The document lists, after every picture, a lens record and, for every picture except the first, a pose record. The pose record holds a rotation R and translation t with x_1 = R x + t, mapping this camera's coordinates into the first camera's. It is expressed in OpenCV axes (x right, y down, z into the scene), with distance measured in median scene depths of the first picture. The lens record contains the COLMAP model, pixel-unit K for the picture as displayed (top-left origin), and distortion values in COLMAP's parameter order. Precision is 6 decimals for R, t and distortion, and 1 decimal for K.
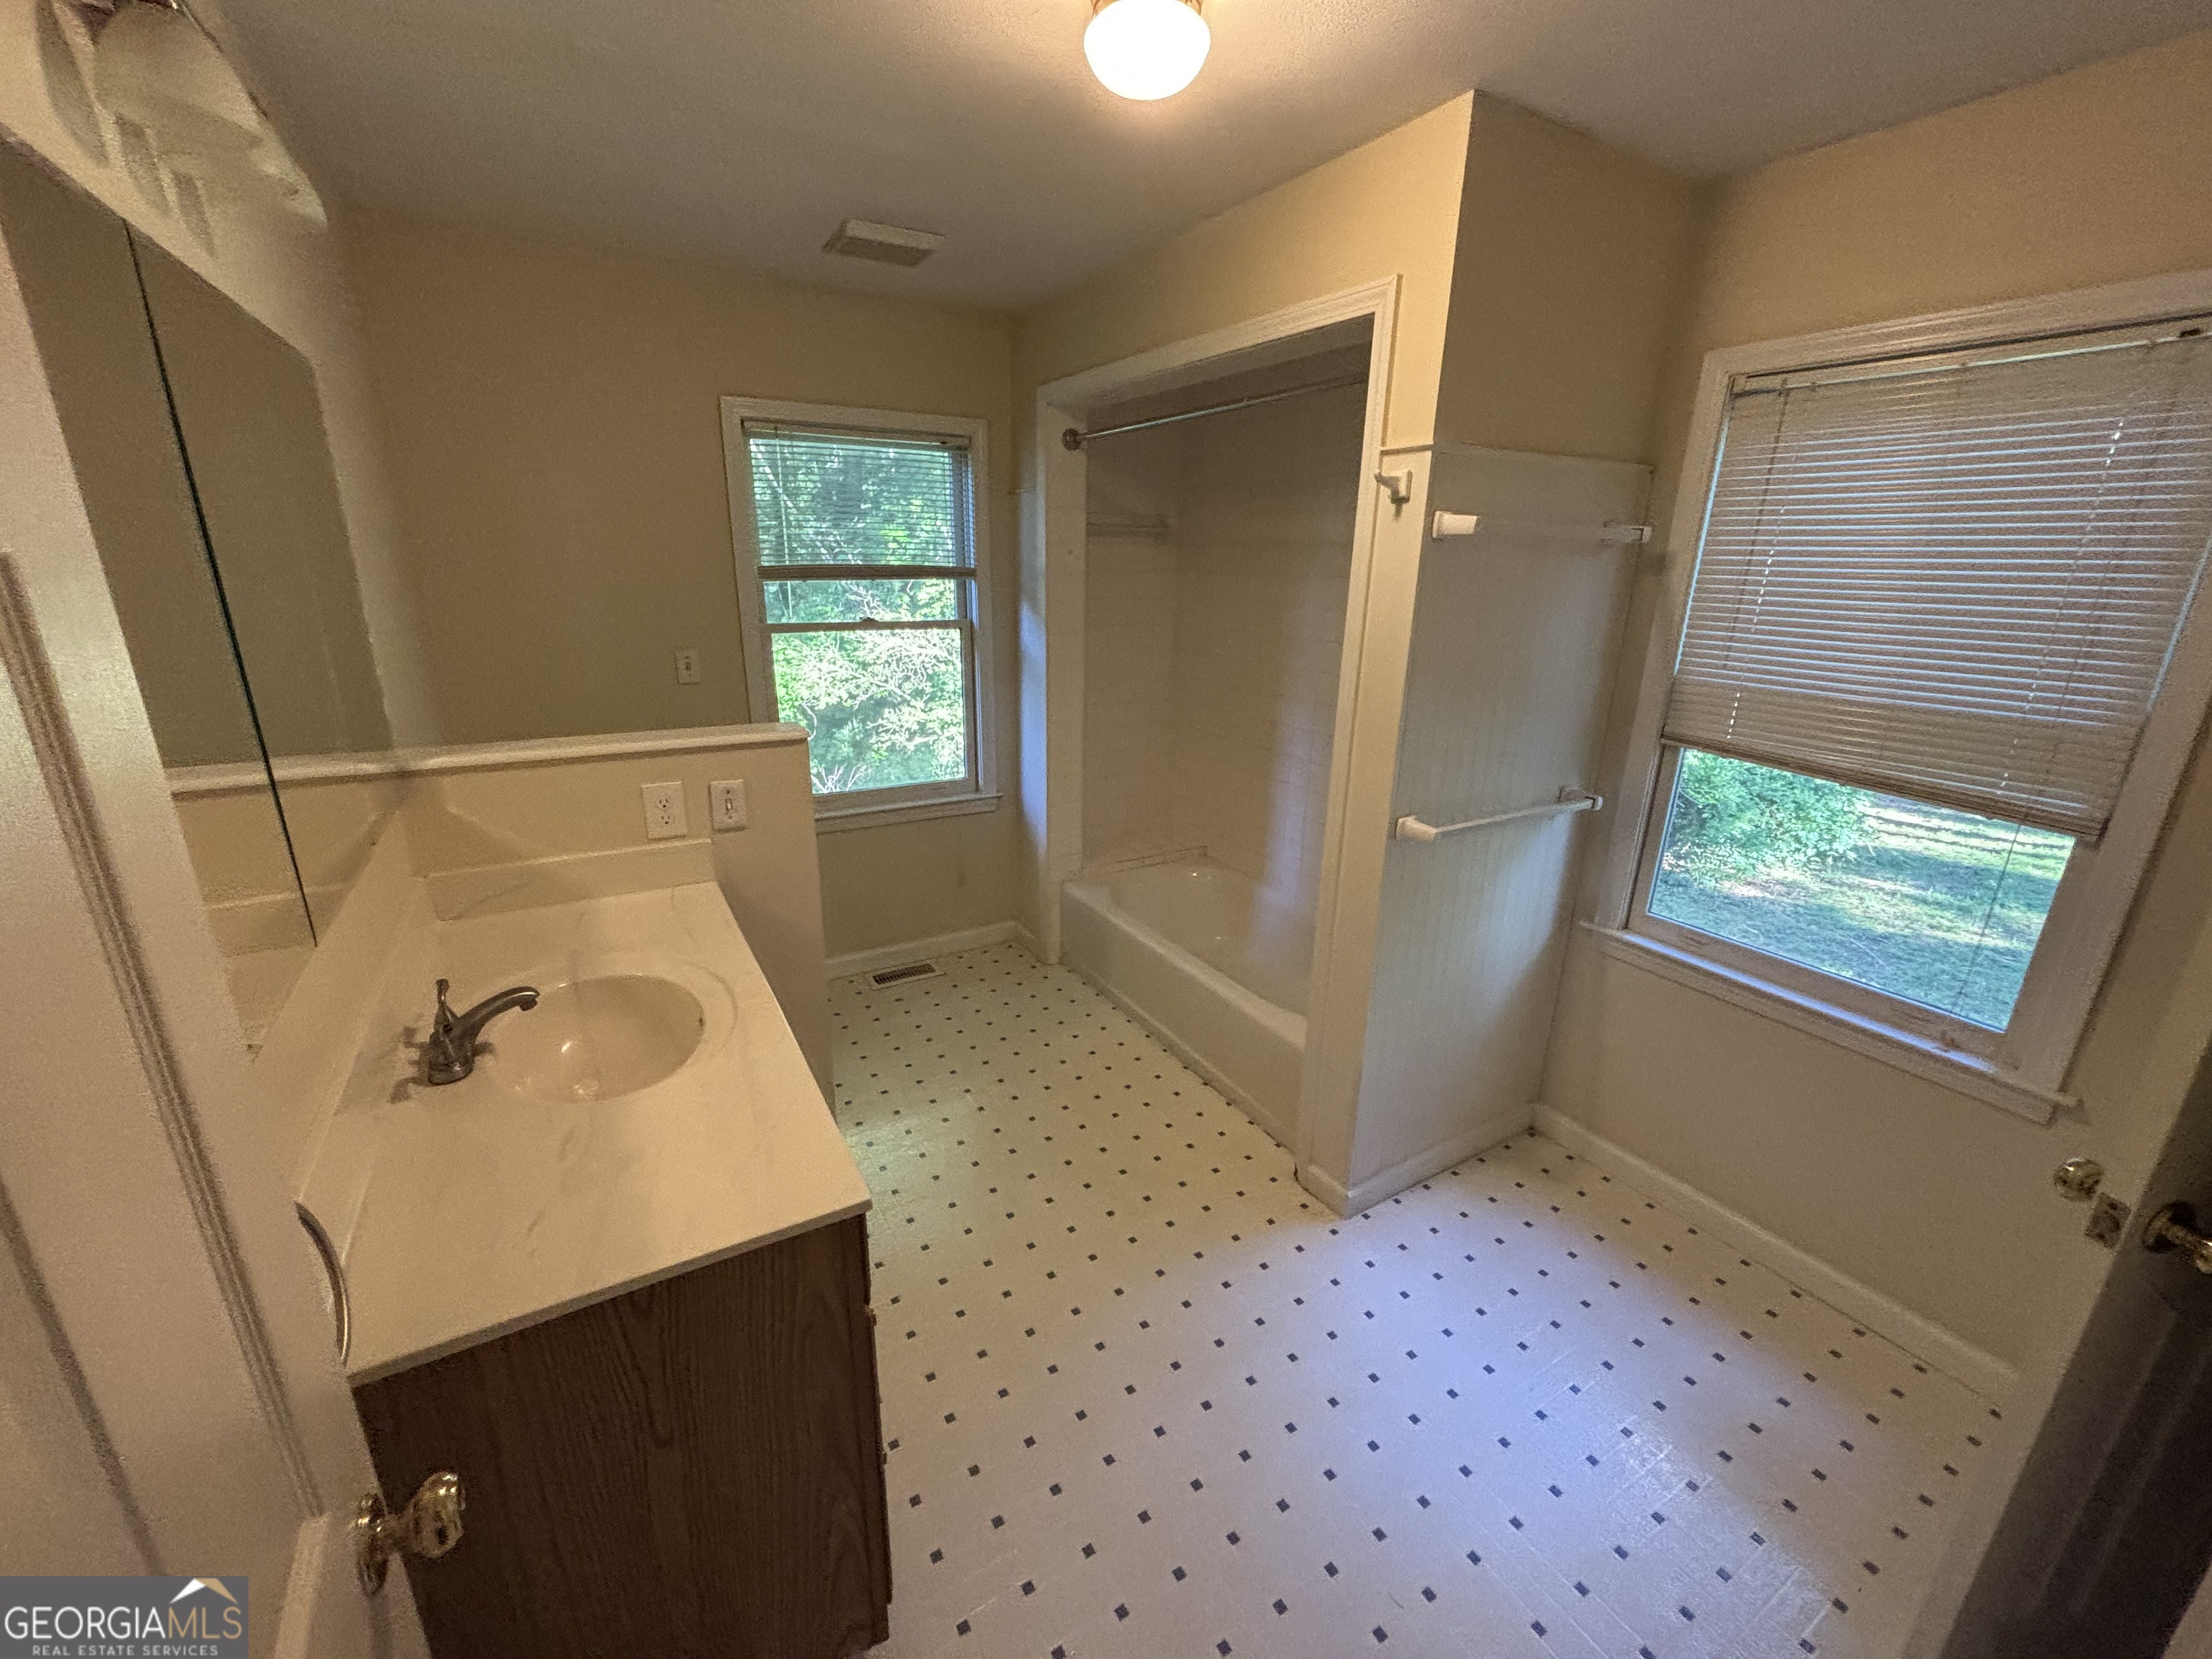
lens RADIAL K [[892.0, 0, 1098.1], [0, 892.0, 832.1], [0, 0, 1]] dist [0.009110, -0.002657]
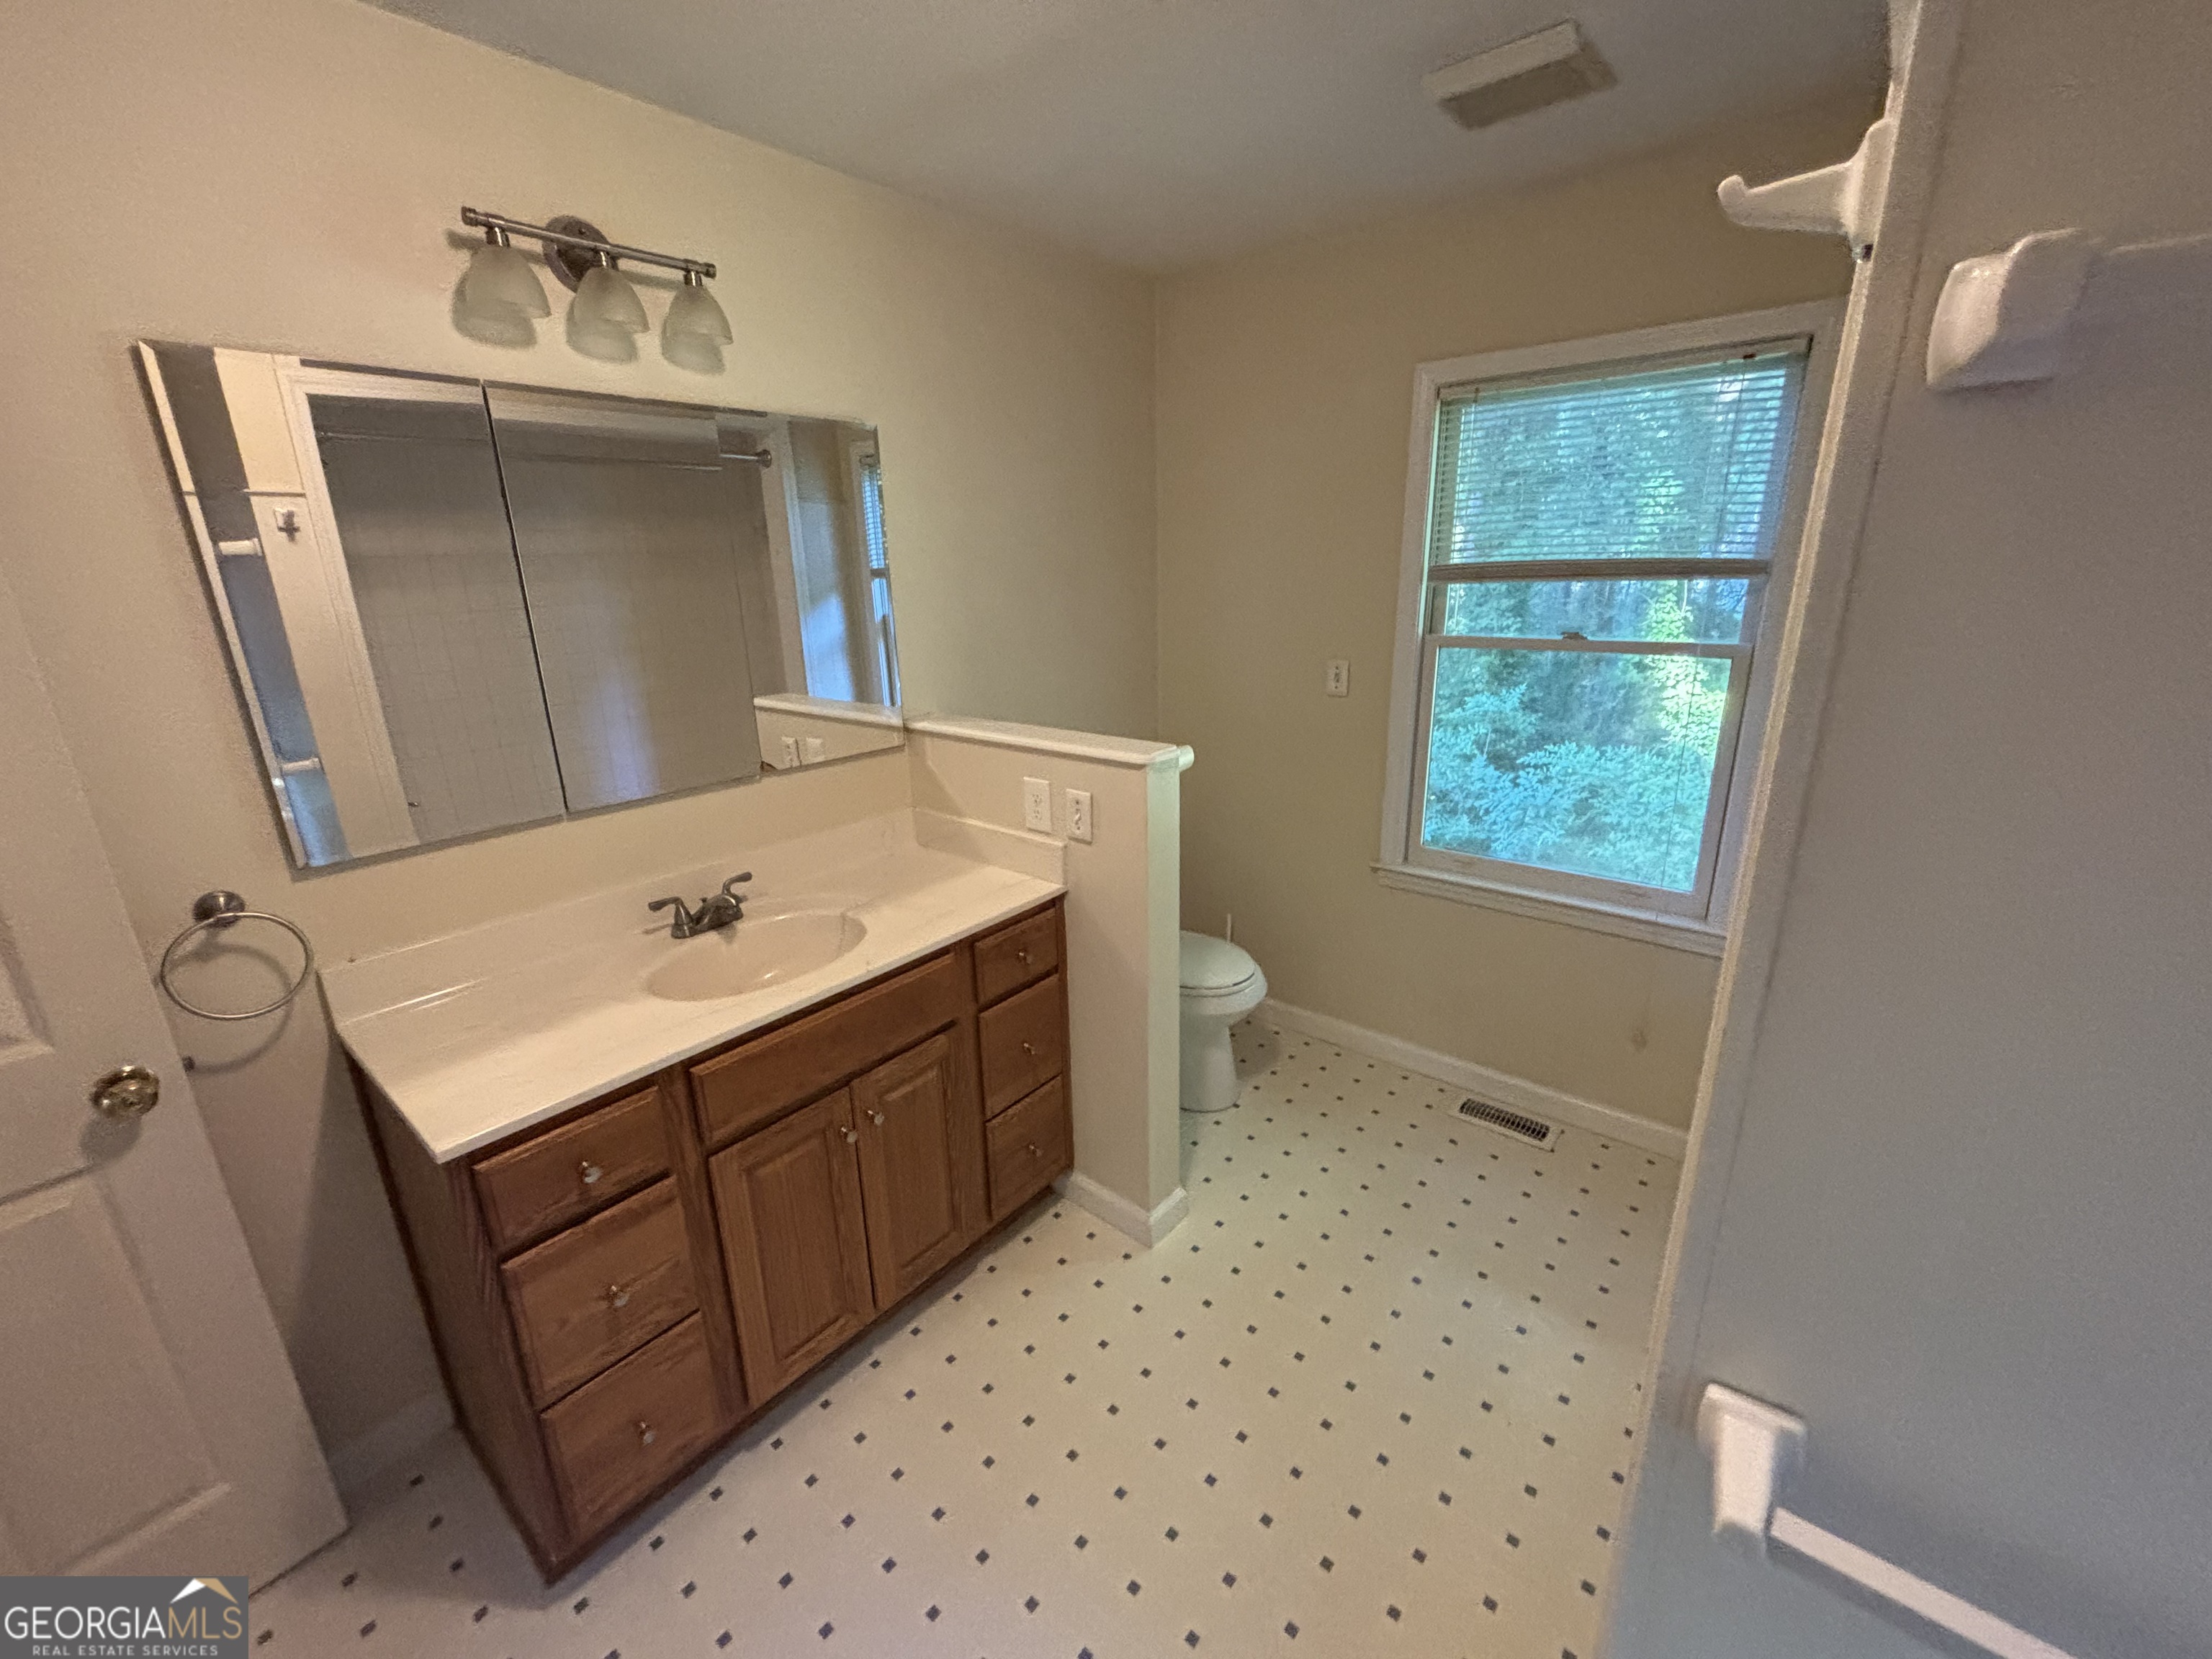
lens RADIAL K [[892.0, 0, 1101.0], [0, 892.0, 824.2], [0, 0, 1]] dist [0.009110, -0.002657]
pose [[0.342520, 0.243690, -0.907356, 0.324484], [-0.252465, 0.954127, 0.160948, -0.125332], [0.904954, 0.173948, 0.388330, 0.443716]]
